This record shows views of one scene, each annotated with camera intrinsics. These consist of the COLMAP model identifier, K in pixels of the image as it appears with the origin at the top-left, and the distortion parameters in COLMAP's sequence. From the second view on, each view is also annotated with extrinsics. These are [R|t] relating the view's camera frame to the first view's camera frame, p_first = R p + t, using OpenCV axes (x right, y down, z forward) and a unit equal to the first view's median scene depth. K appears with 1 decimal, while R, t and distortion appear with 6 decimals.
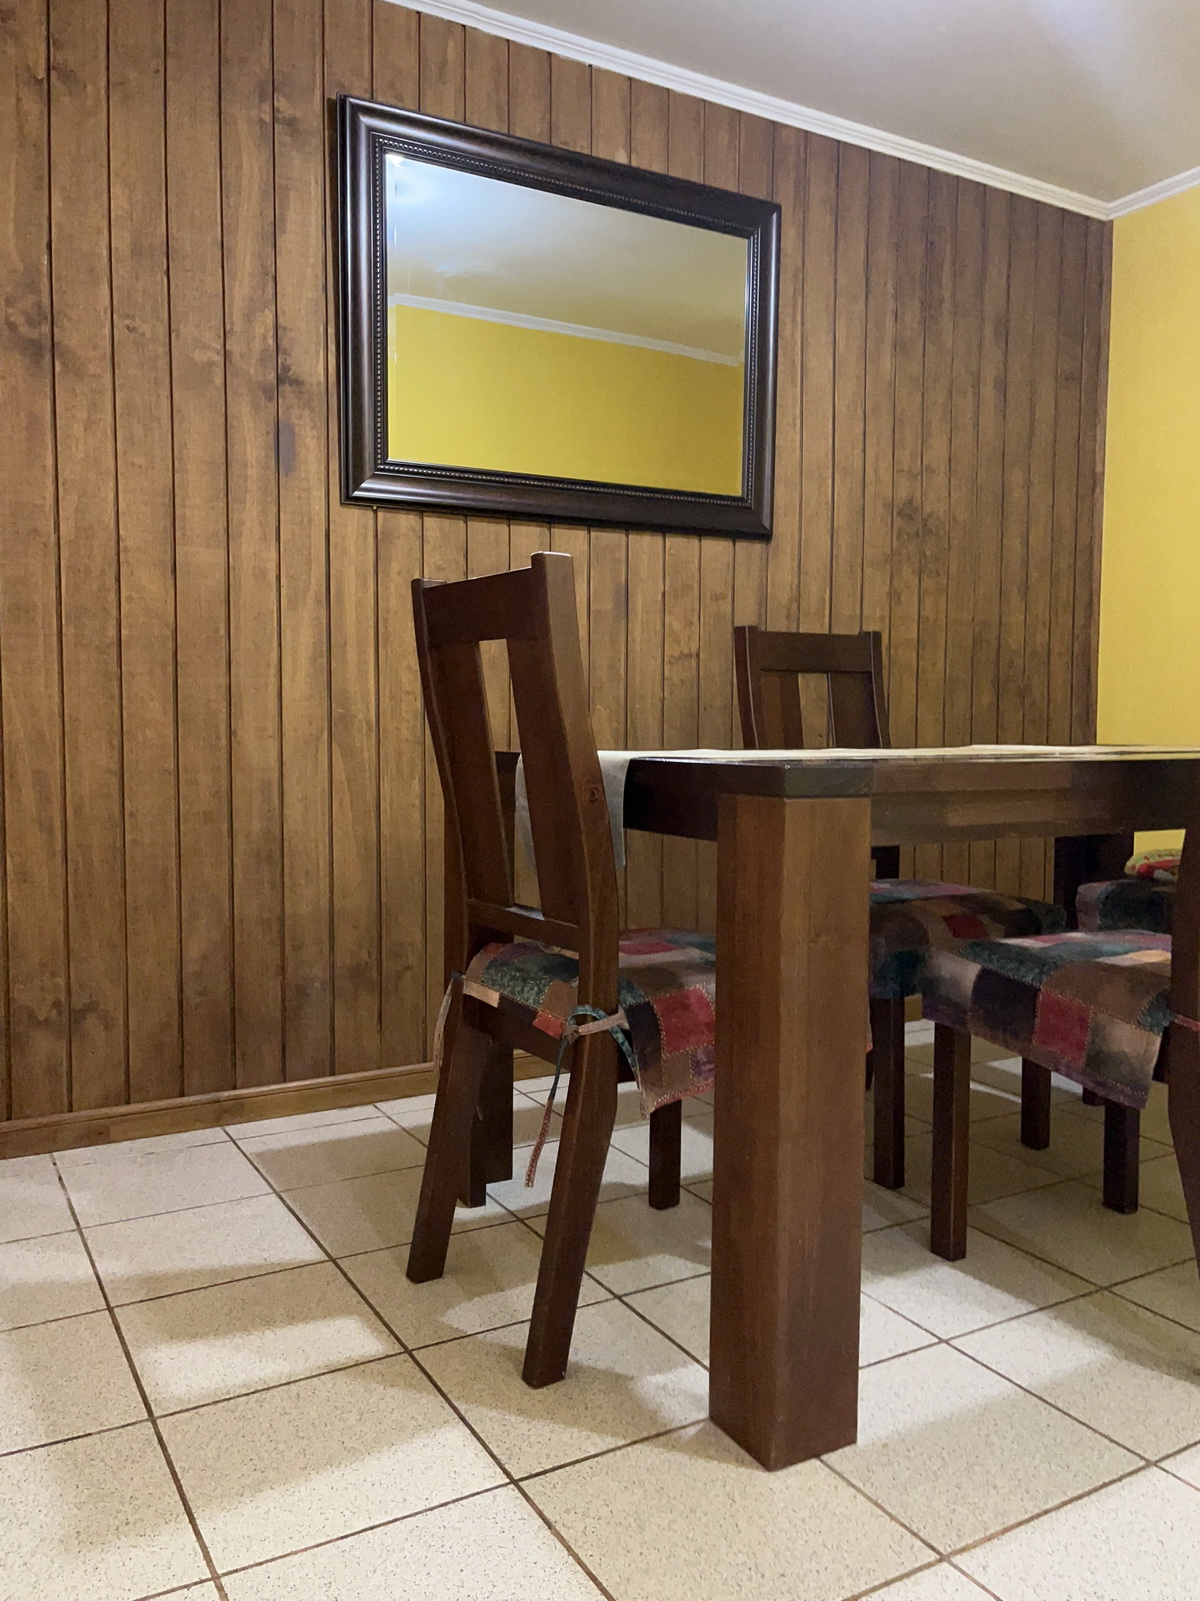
lens RADIAL K [[1251.6, 0, 600.0], [0, 1251.6, 800.5], [0, 0, 1]] dist [0.060365, -0.070951]
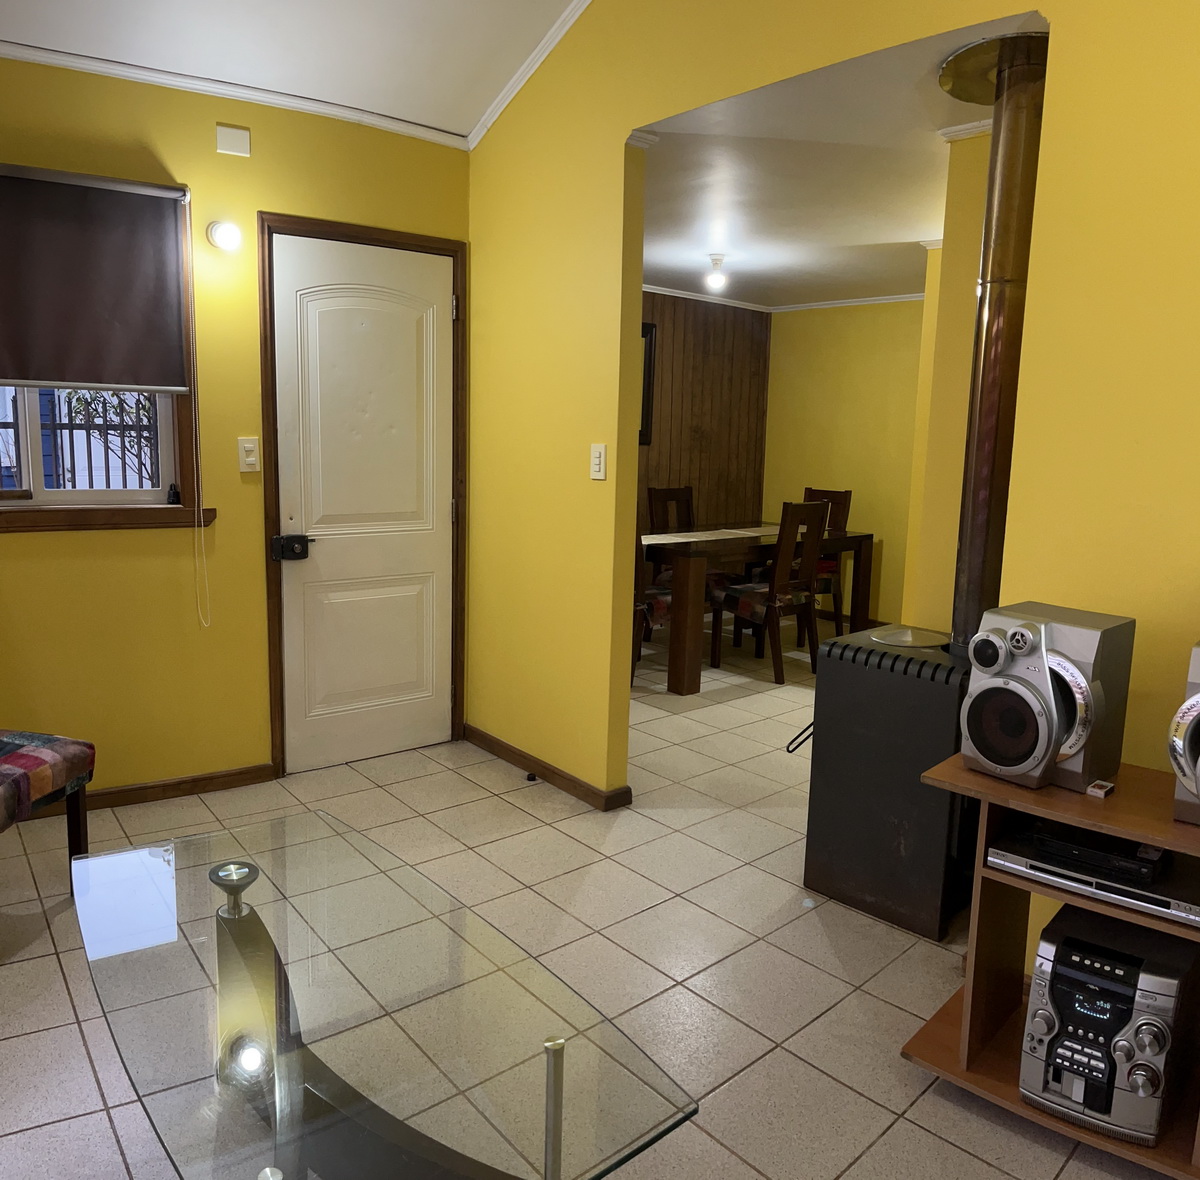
lens RADIAL K [[948.1, 0, 600.0], [0, 948.1, 590.0], [0, 0, 1]] dist [-0.000242, -0.221829]
pose [[0.982217, -0.012386, 0.187340, -0.423982], [-0.007222, 0.994591, 0.103621, -0.120778], [-0.187610, -0.103131, 0.976815, -1.207798]]
